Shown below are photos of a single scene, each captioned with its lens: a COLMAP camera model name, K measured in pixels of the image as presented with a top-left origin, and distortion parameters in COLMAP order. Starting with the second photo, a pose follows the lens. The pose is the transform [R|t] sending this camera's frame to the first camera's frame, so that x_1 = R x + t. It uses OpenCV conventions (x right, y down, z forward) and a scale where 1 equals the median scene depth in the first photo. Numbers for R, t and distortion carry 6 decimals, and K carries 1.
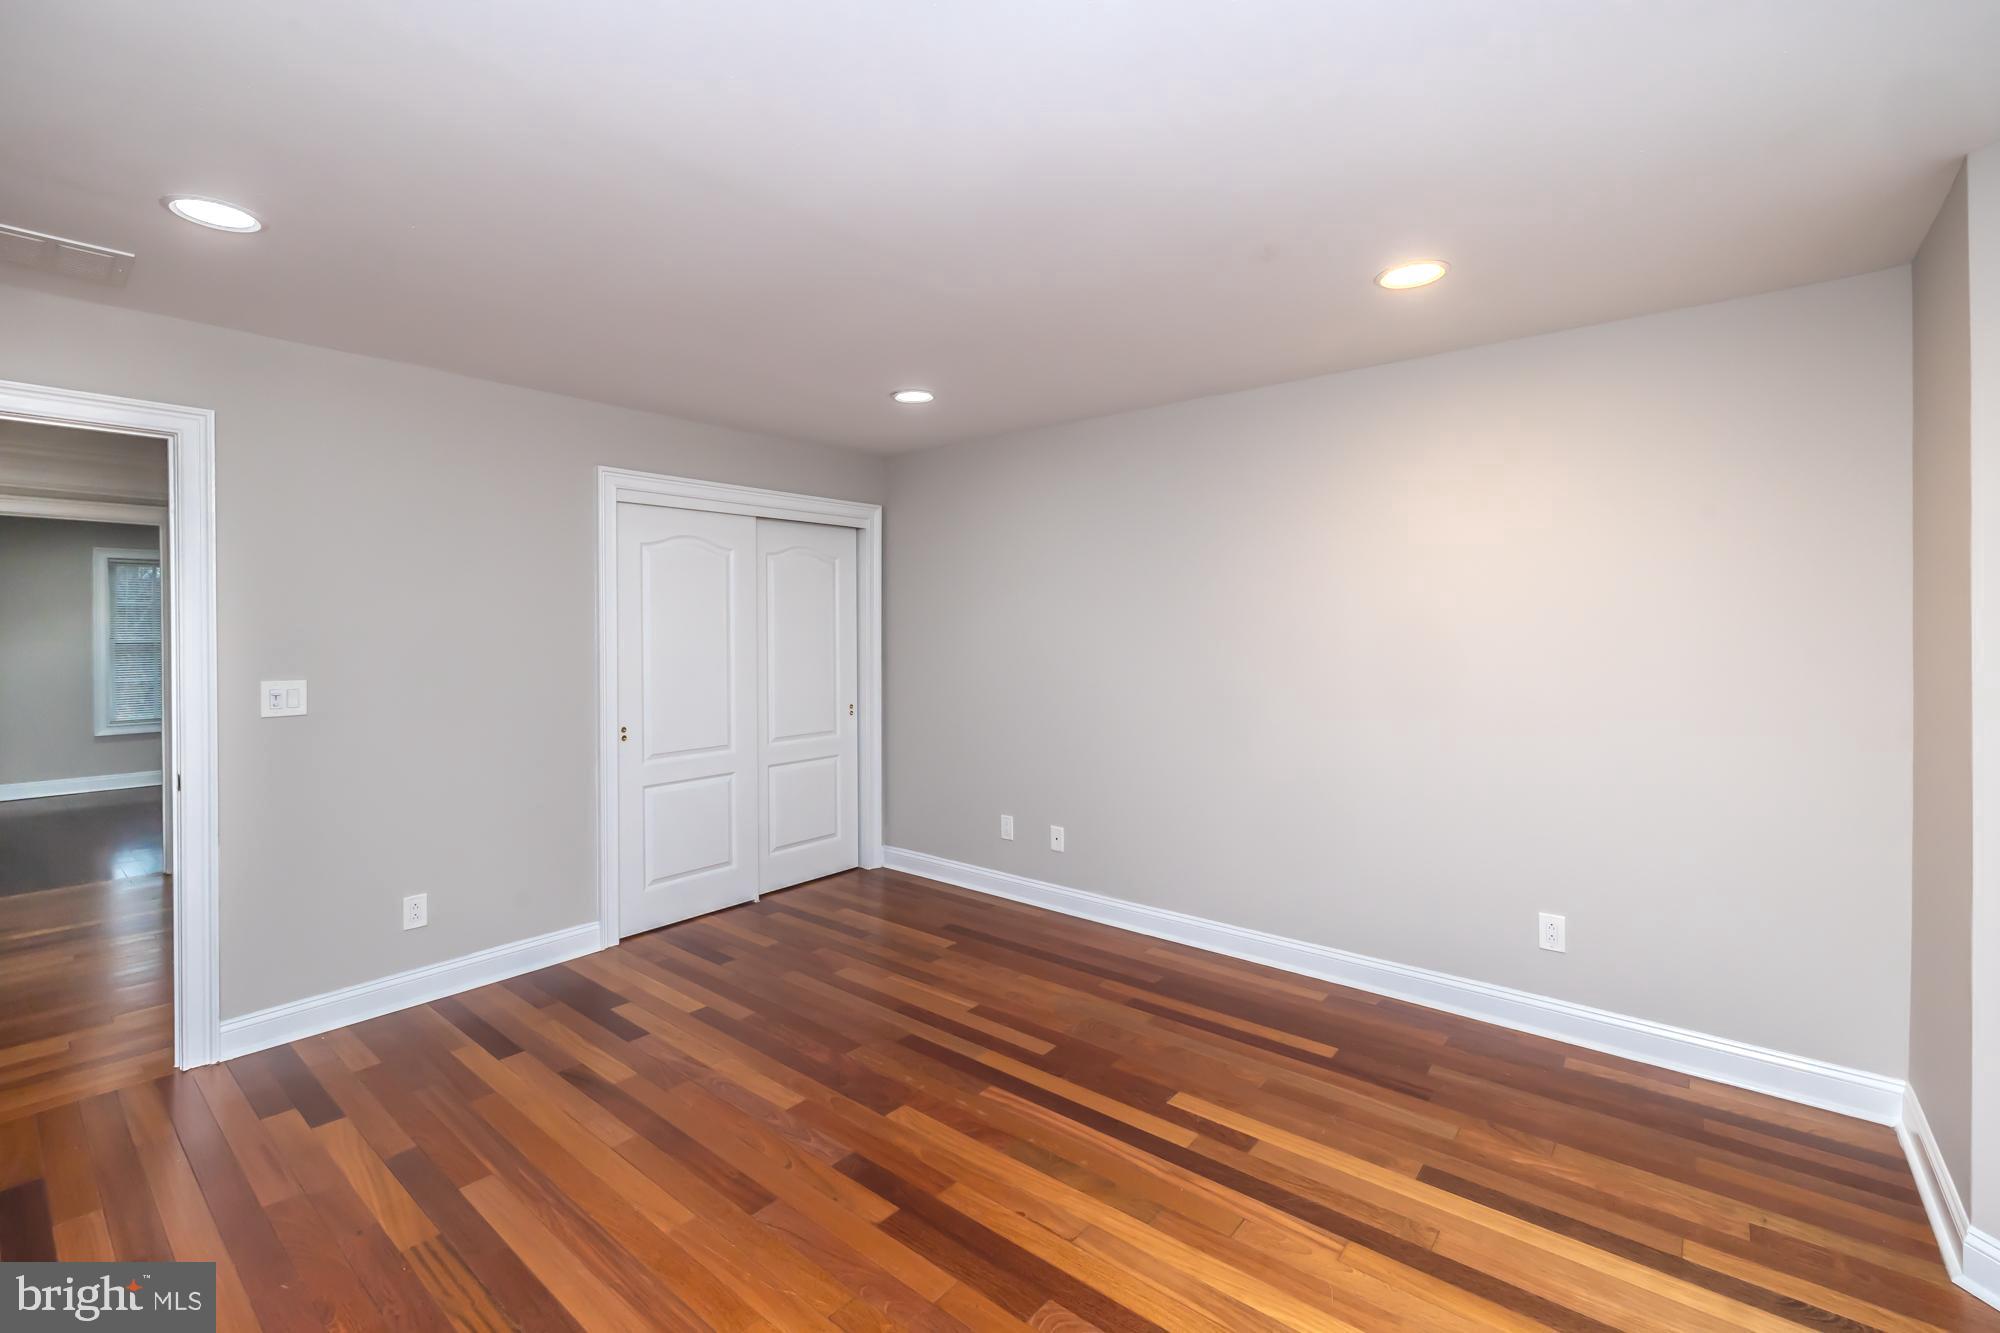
lens RADIAL K [[855.9, 0, 960.5], [0, 855.9, 643.4], [0, 0, 1]] dist [0.010236, -0.001198]
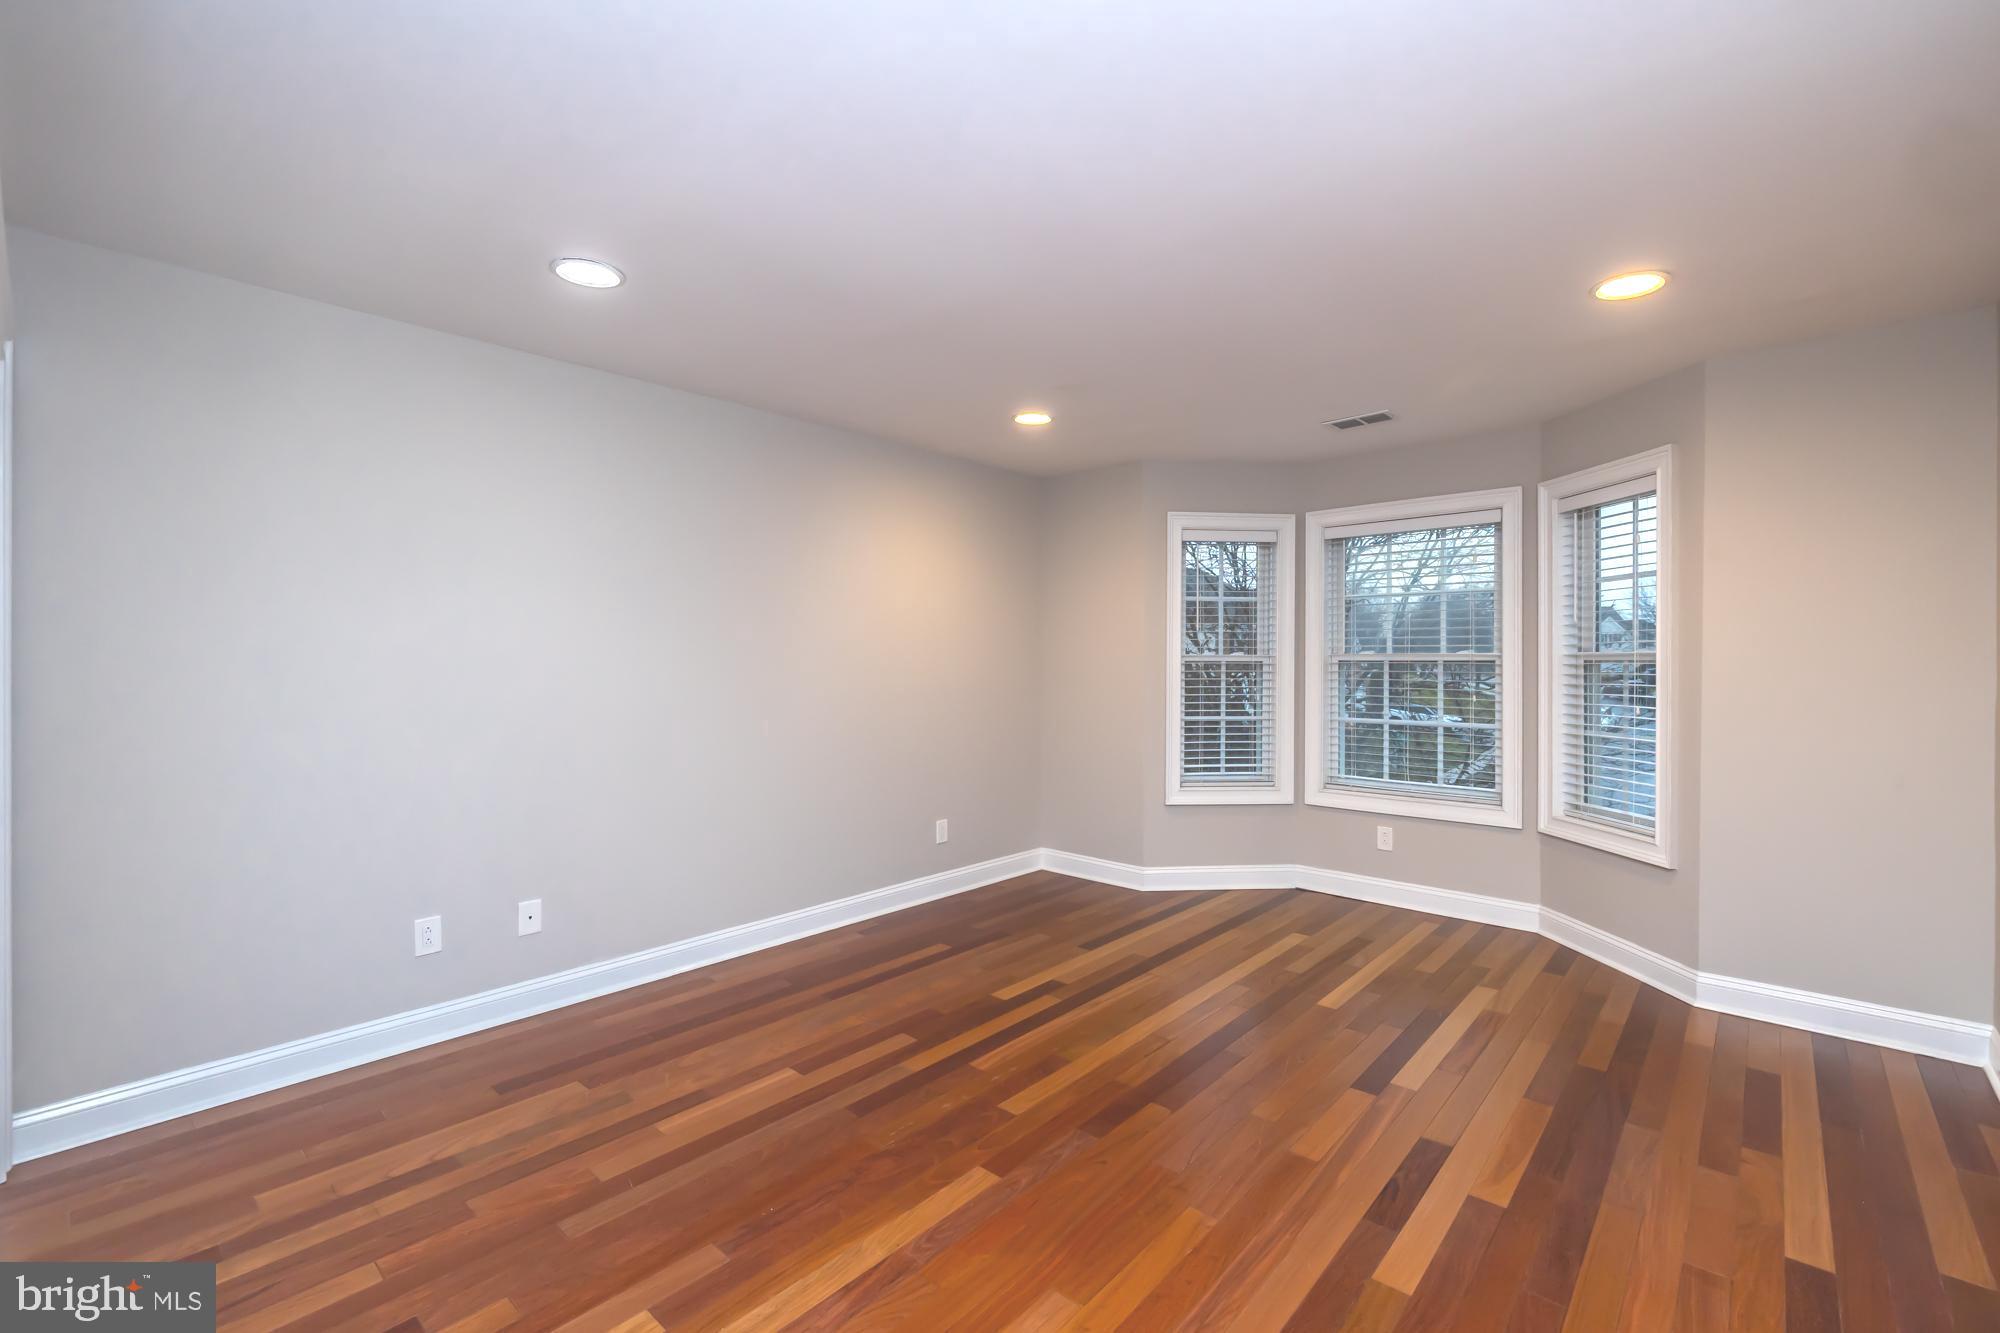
lens RADIAL K [[855.9, 0, 1015.8], [0, 855.9, 657.8], [0, 0, 1]] dist [0.010236, -0.001198]
pose [[-0.001926, 0.004706, 0.999987, -1.069250], [-0.000710, 0.999989, -0.004707, 0.005849], [-0.999998, -0.000719, -0.001922, 0.958054]]
